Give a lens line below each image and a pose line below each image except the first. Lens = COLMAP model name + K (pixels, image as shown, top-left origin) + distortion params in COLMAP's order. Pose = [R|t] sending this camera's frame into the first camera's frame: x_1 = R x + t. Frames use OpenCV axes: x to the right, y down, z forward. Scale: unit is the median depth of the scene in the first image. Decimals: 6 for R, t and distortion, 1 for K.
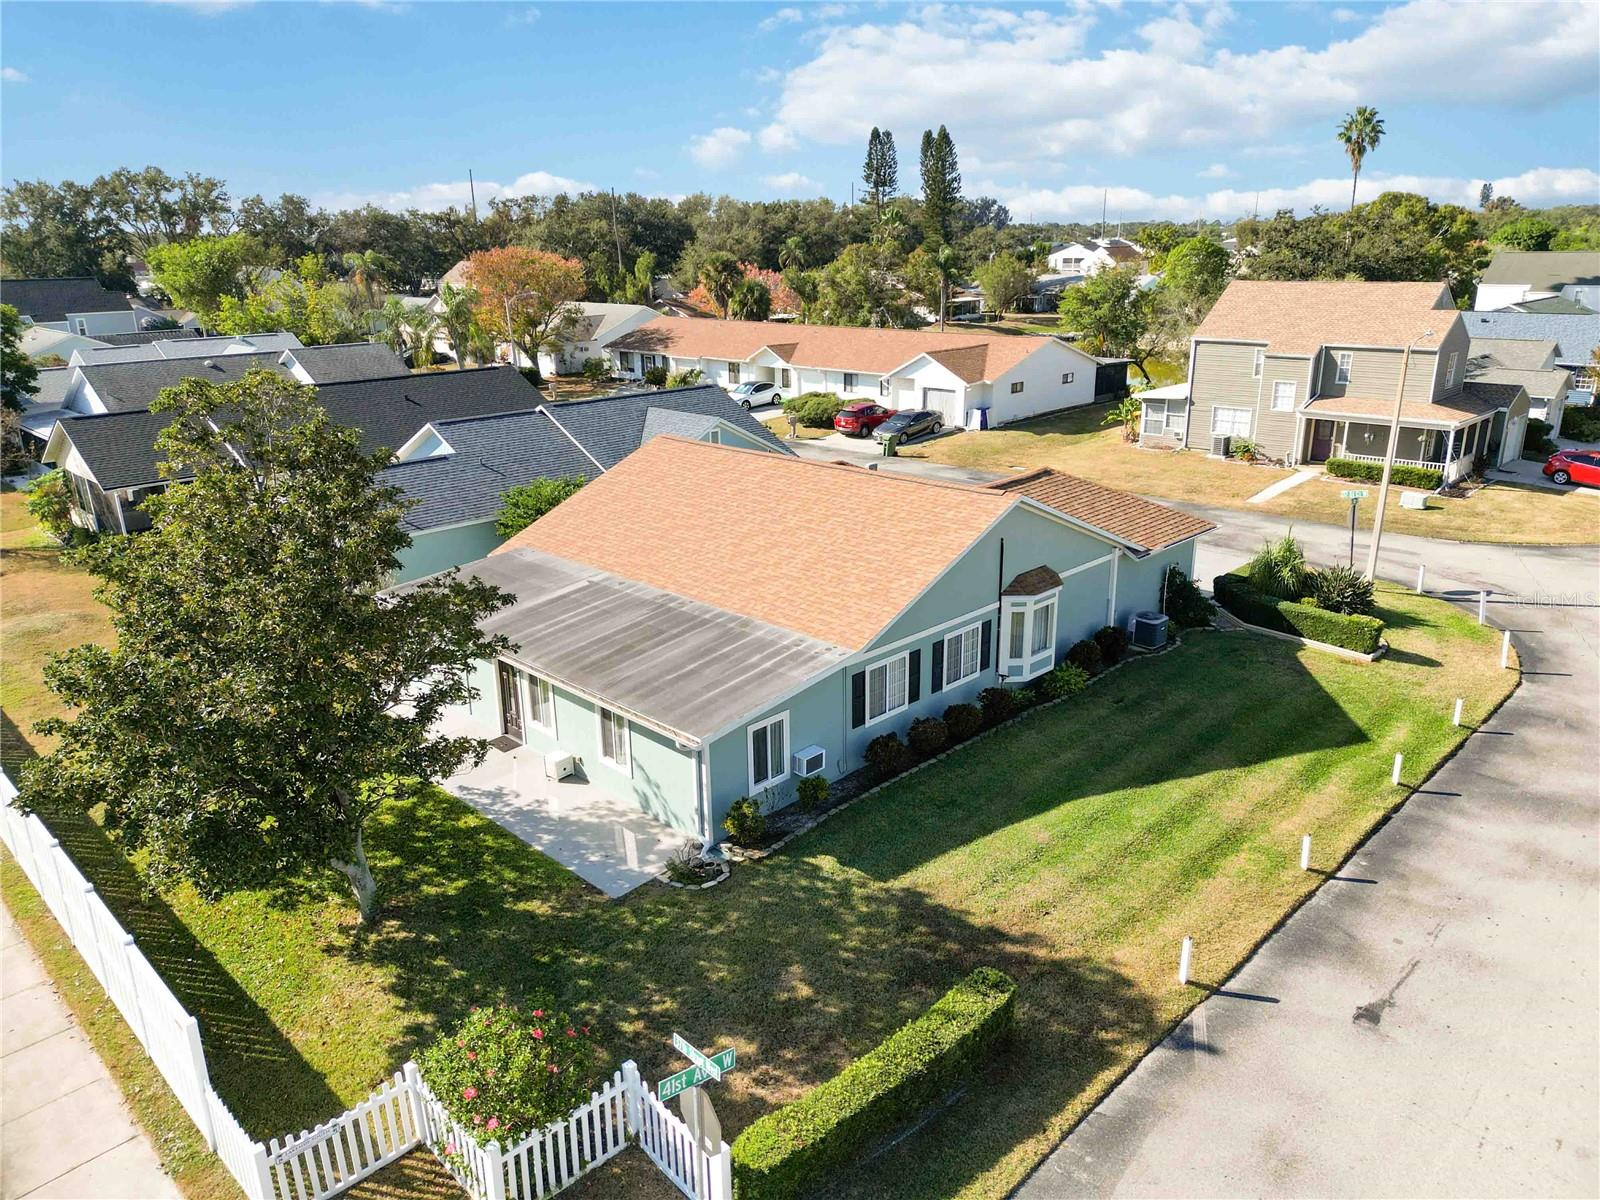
lens RADIAL K [[1119.8, 0, 795.8], [0, 1119.8, 590.9], [0, 0, 1]] dist [0.080682, -0.090177]
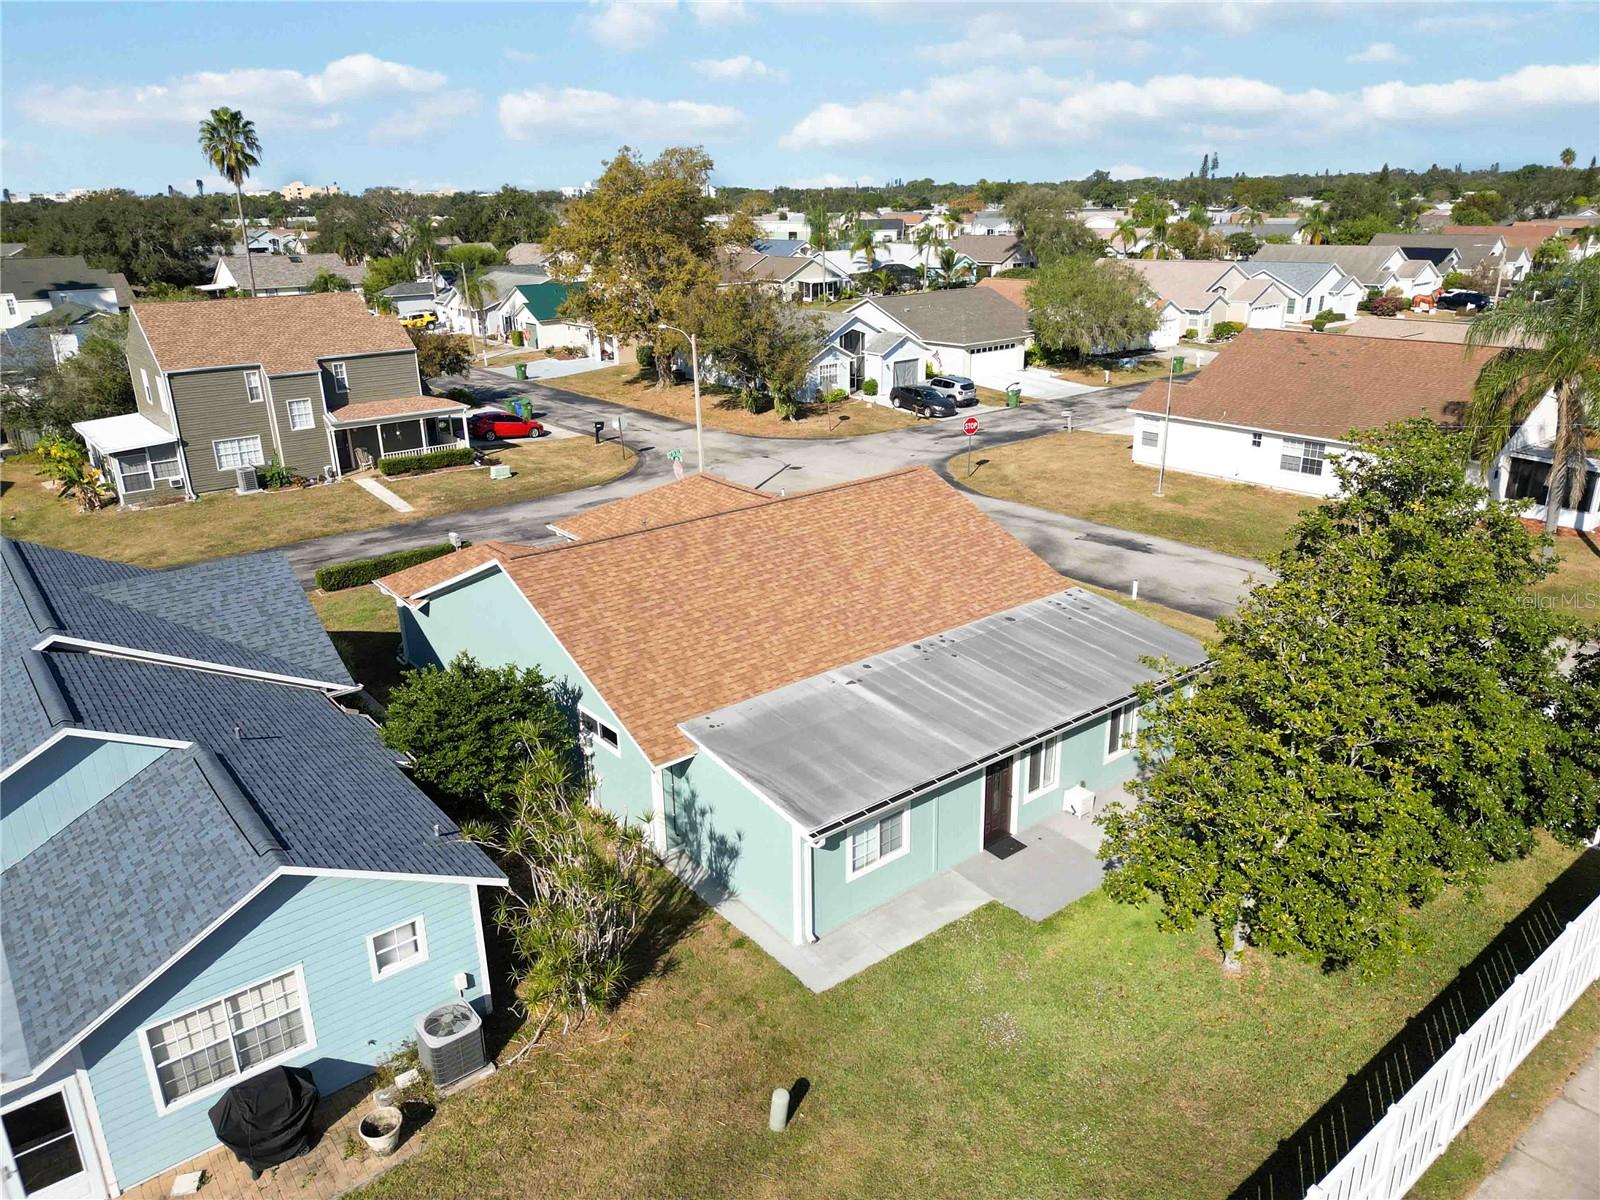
lens RADIAL K [[1119.8, 0, 795.8], [0, 1119.8, 590.9], [0, 0, 1]] dist [0.080682, -0.090177]
pose [[0.108299, -0.317310, 0.942118, -1.054419], [0.314082, 0.910071, 0.270412, -0.344045], [-0.943199, 0.266617, 0.198221, 0.924301]]
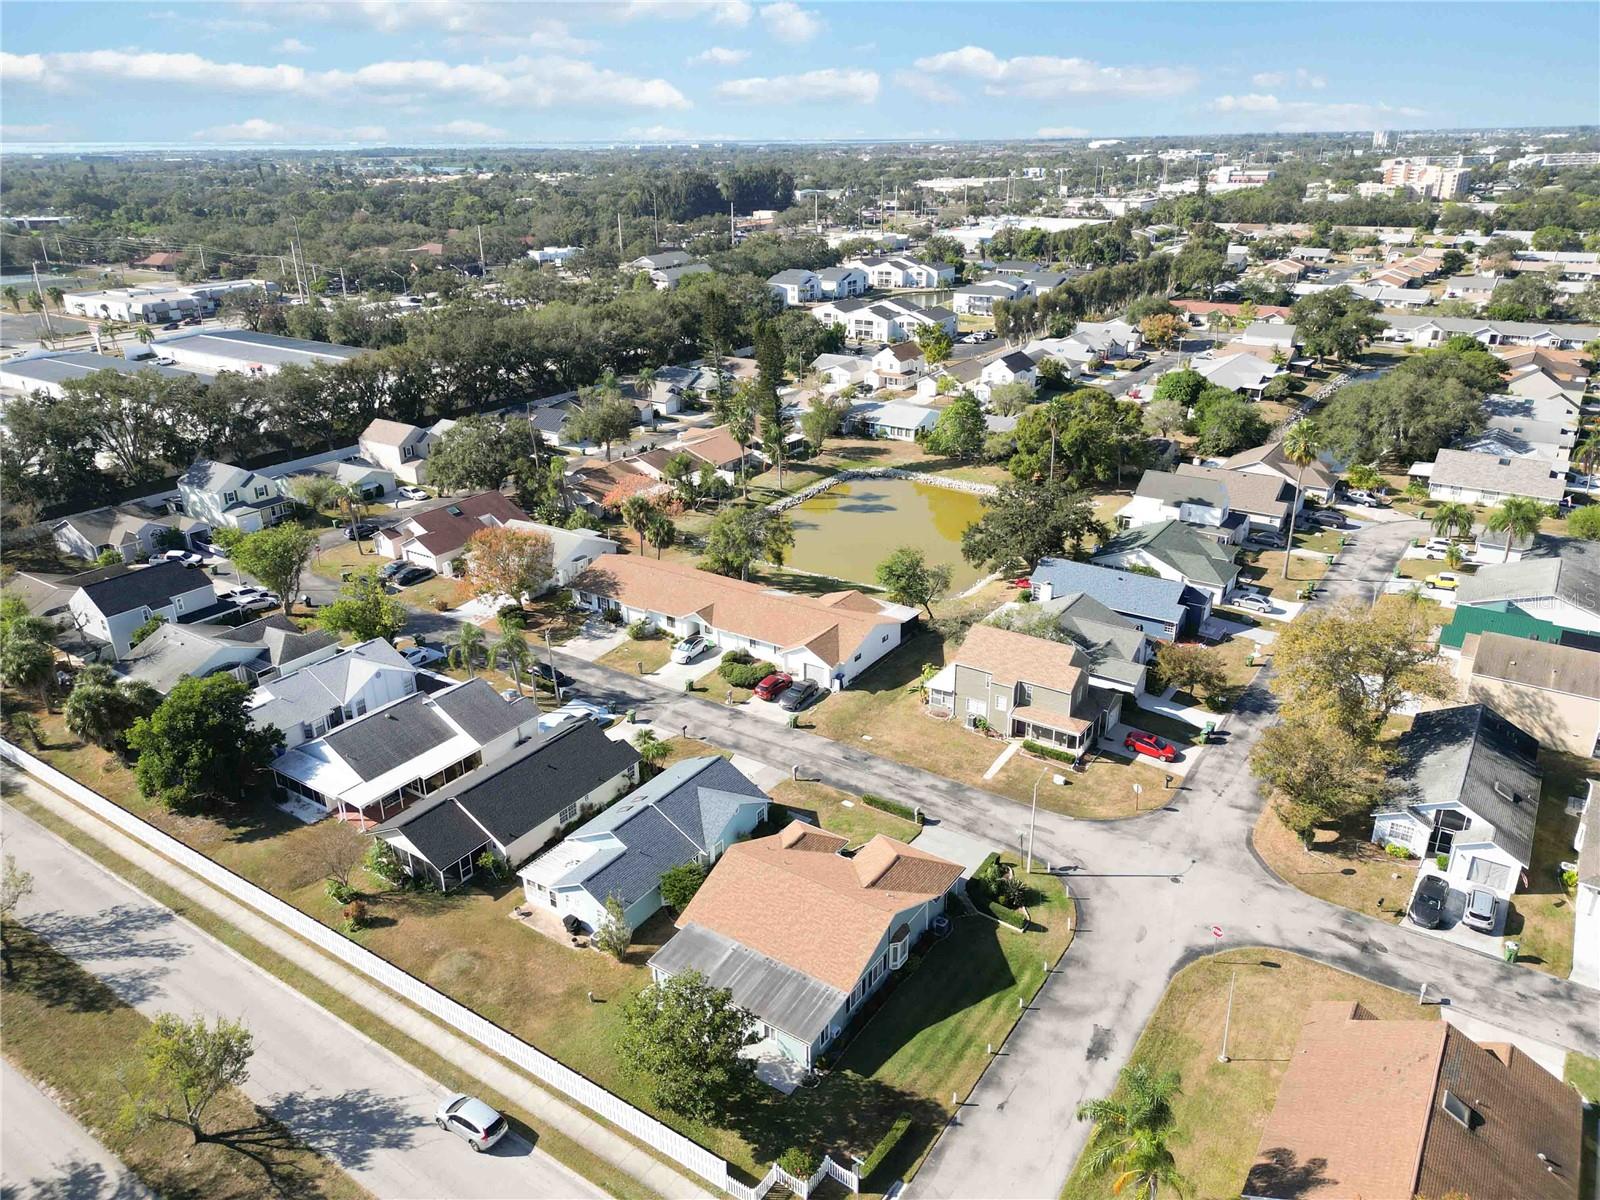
lens RADIAL K [[1119.8, 0, 795.8], [0, 1119.8, 590.9], [0, 0, 1]] dist [0.080682, -0.090177]
pose [[0.982731, -0.067037, 0.172468, -0.469150], [0.053342, 0.995133, 0.082853, -1.121383], [-0.177182, -0.072222, 0.981525, -1.639765]]
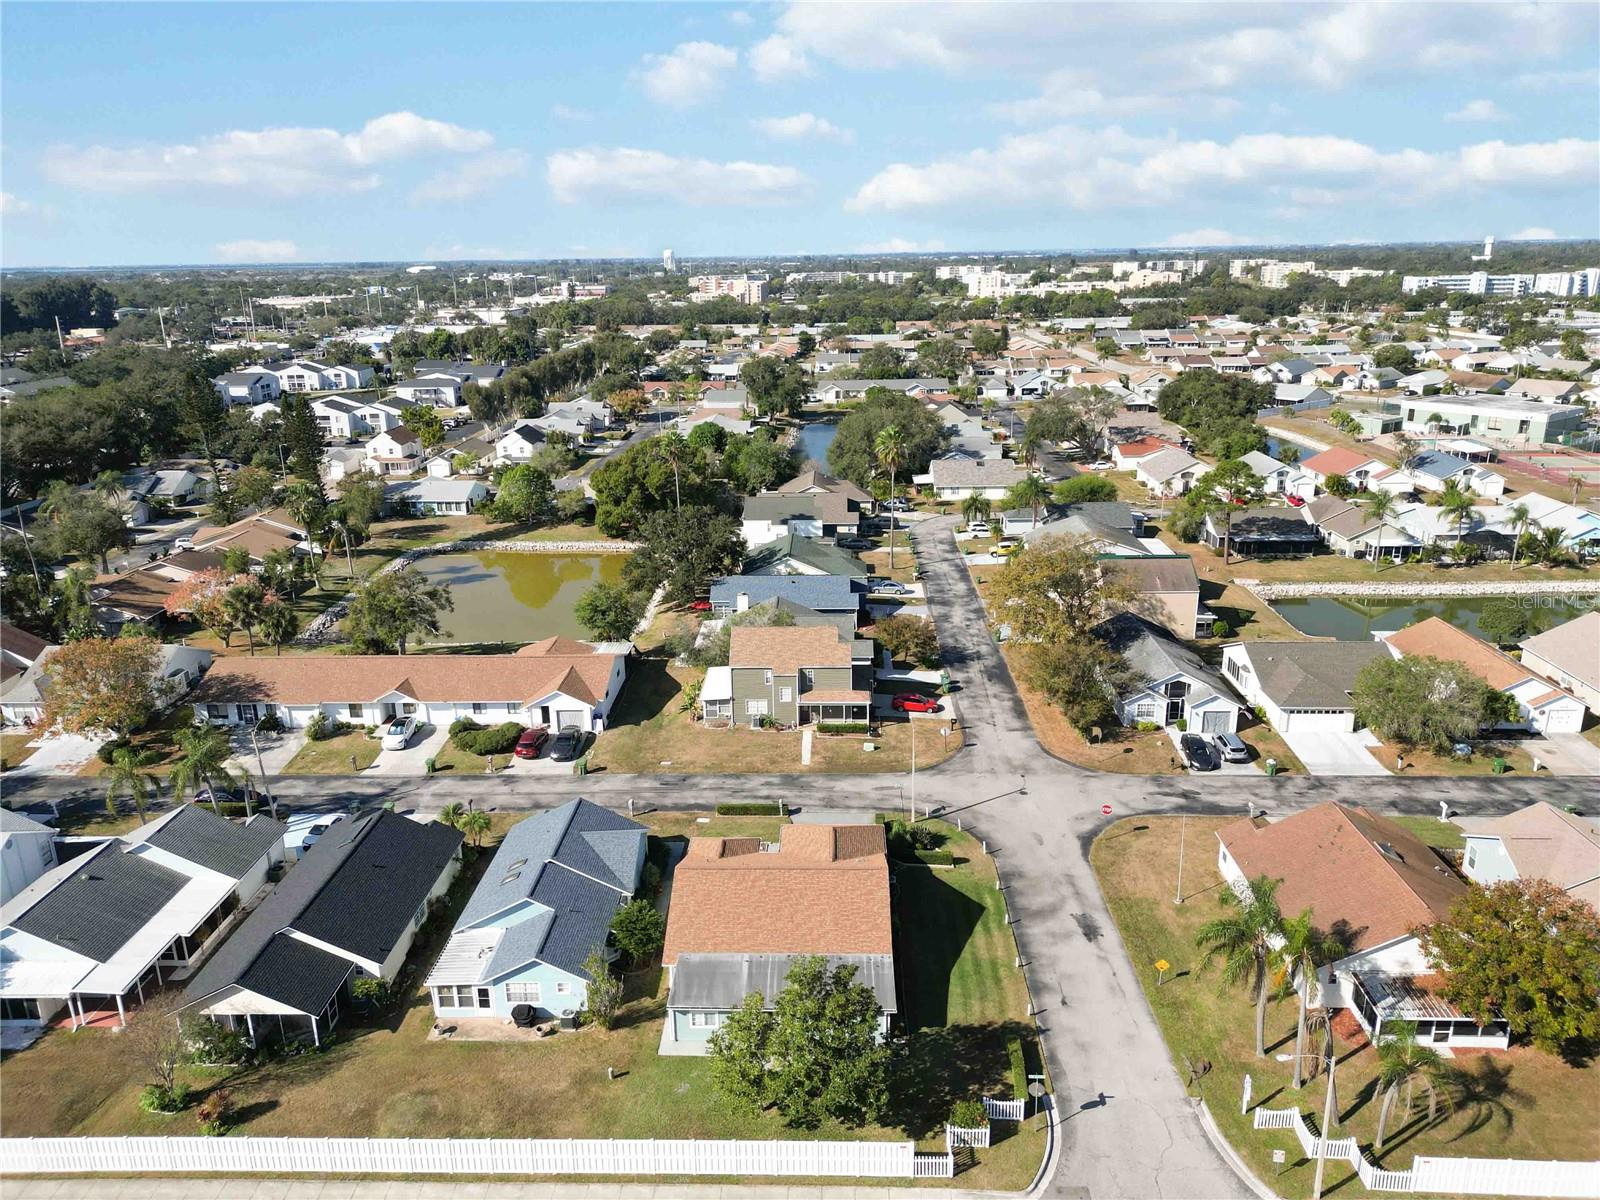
lens RADIAL K [[1119.8, 0, 795.8], [0, 1119.8, 590.9], [0, 0, 1]] dist [0.080682, -0.090177]
pose [[0.731722, -0.193405, 0.653588, -1.605174], [0.209425, 0.976308, 0.054441, -0.929347], [-0.648633, 0.097042, 0.754890, -0.967813]]
